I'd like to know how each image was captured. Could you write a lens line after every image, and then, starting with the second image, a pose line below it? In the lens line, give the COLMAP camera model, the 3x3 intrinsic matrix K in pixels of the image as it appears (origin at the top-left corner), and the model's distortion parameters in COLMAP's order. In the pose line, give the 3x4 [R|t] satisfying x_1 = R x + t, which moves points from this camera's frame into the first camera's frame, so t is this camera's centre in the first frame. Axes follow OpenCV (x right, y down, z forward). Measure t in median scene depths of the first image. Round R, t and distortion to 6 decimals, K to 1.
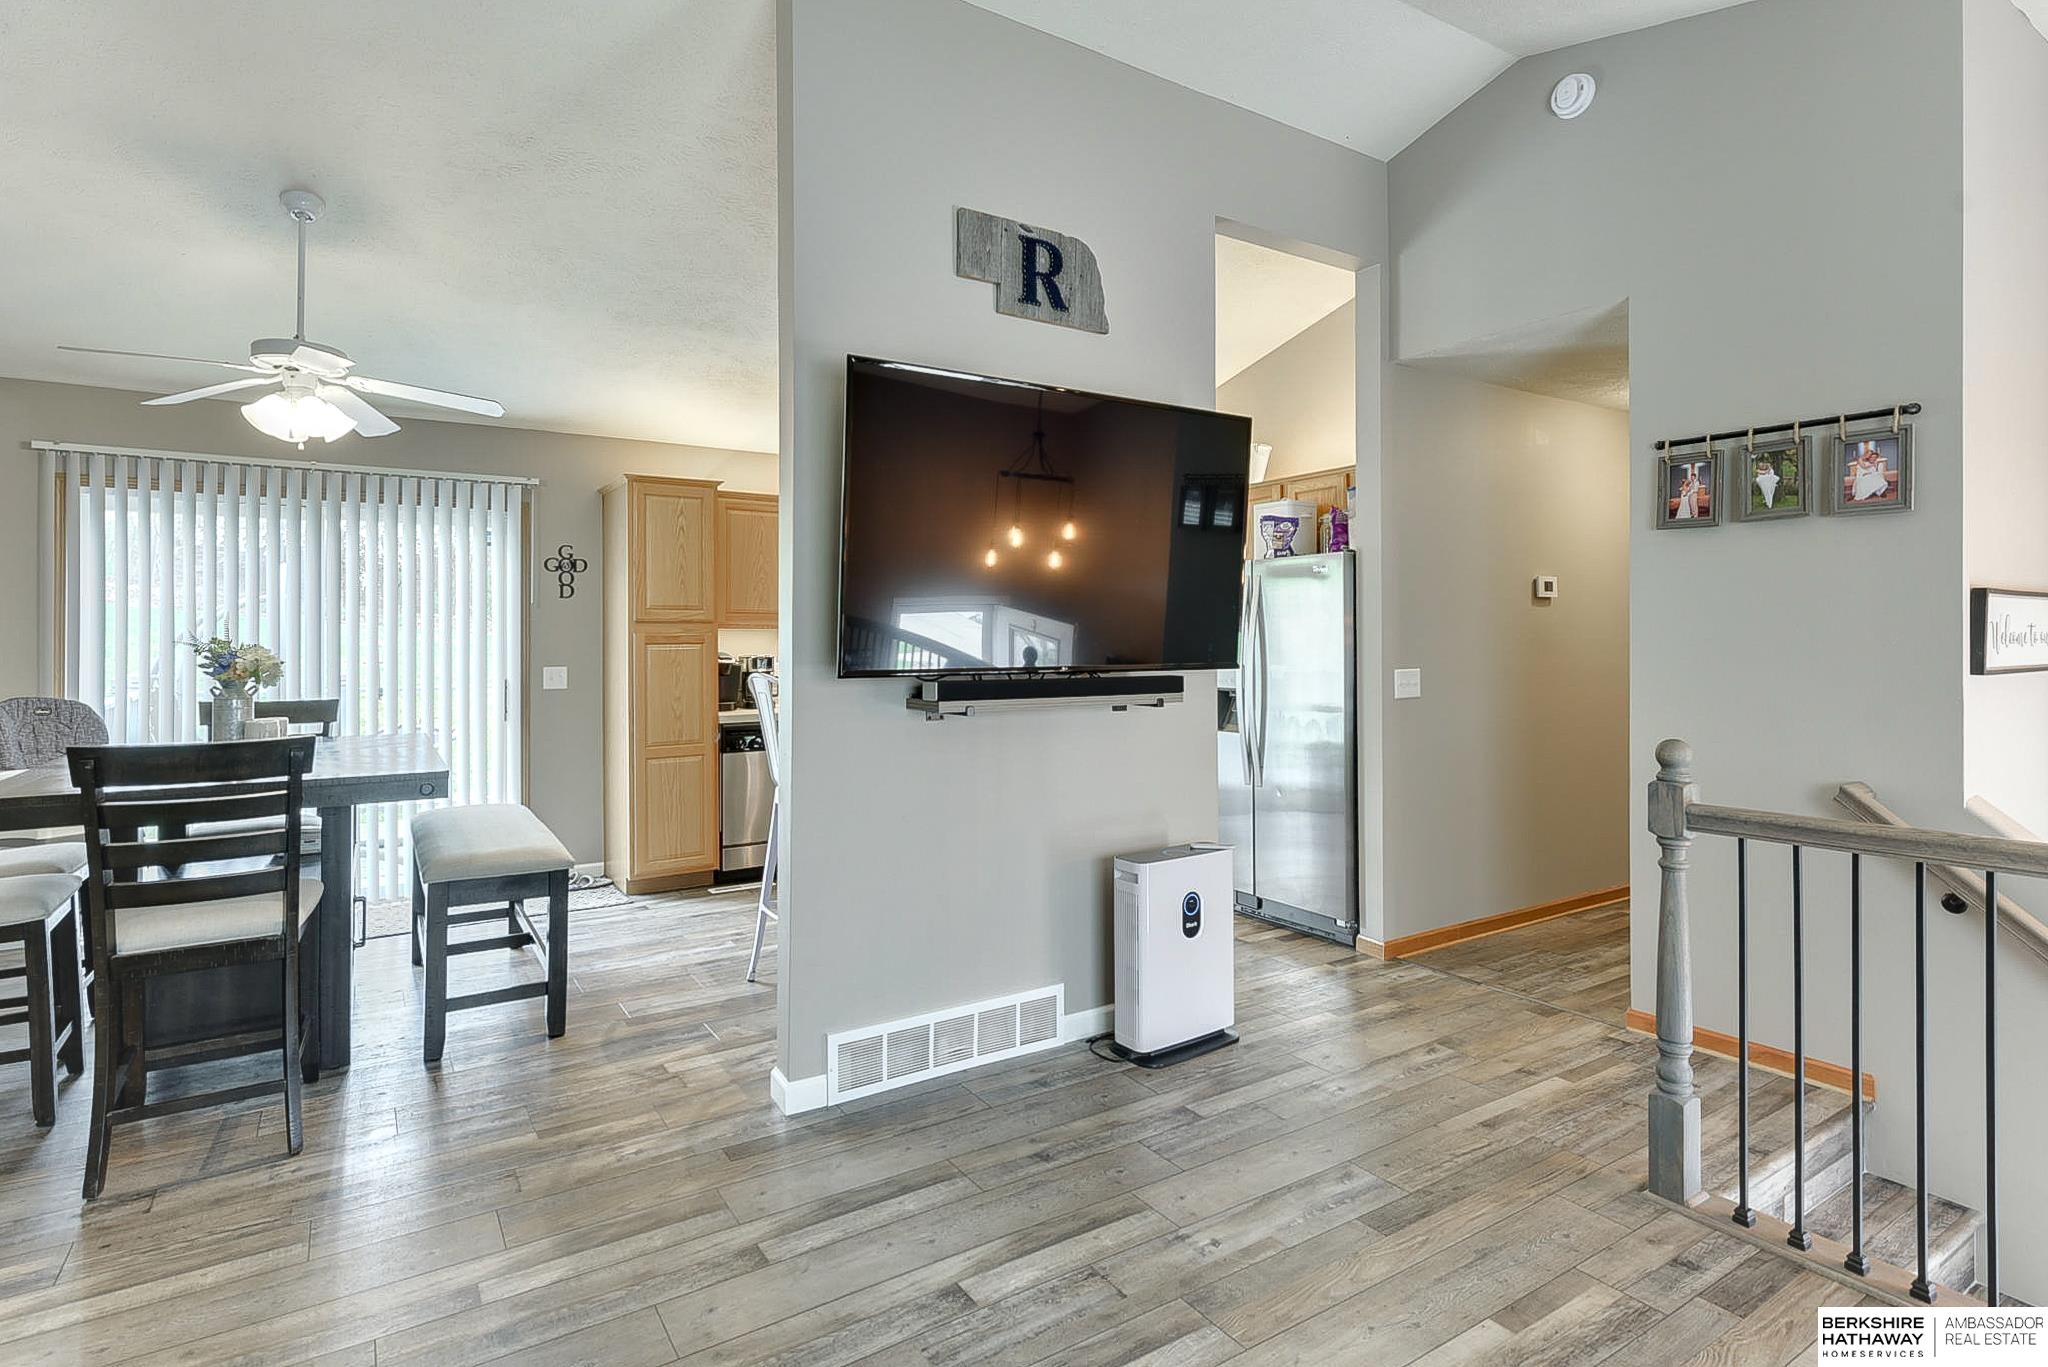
lens RADIAL K [[1008.9, 0, 989.4], [0, 1008.9, 636.0], [0, 0, 1]] dist [0.009573, -0.000732]
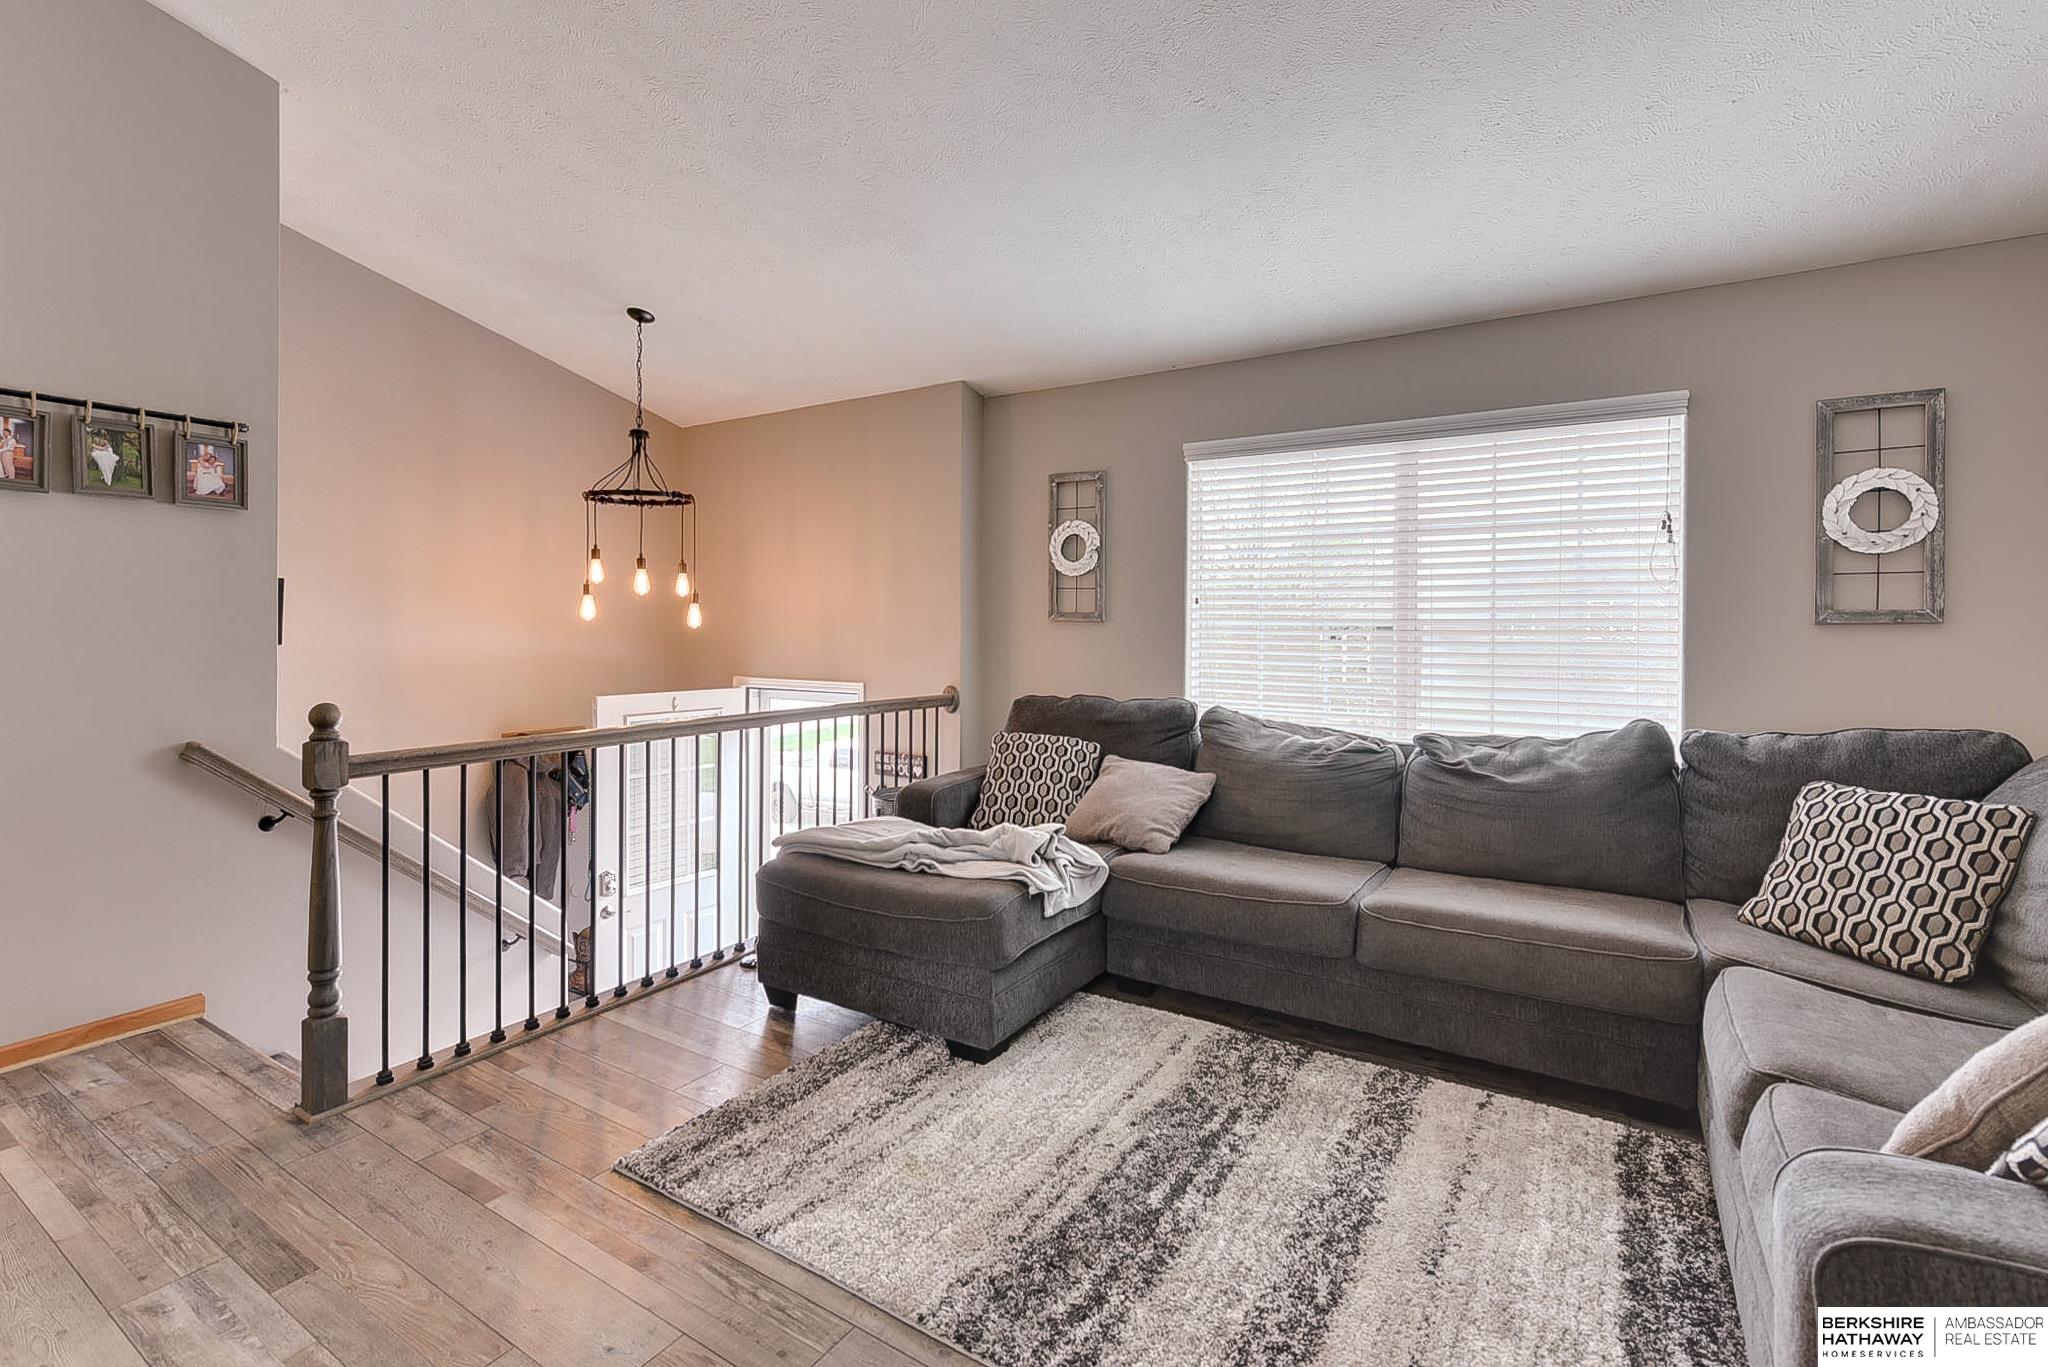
lens RADIAL K [[924.2, 0, 1018.5], [0, 924.2, 630.3], [0, 0, 1]] dist [-0.004128, -0.000302]
pose [[-0.429333, 0.000399, 0.903146, -0.490819], [-0.005820, 0.999978, -0.003208, 0.017812], [-0.903127, -0.006633, -0.429322, 0.631888]]
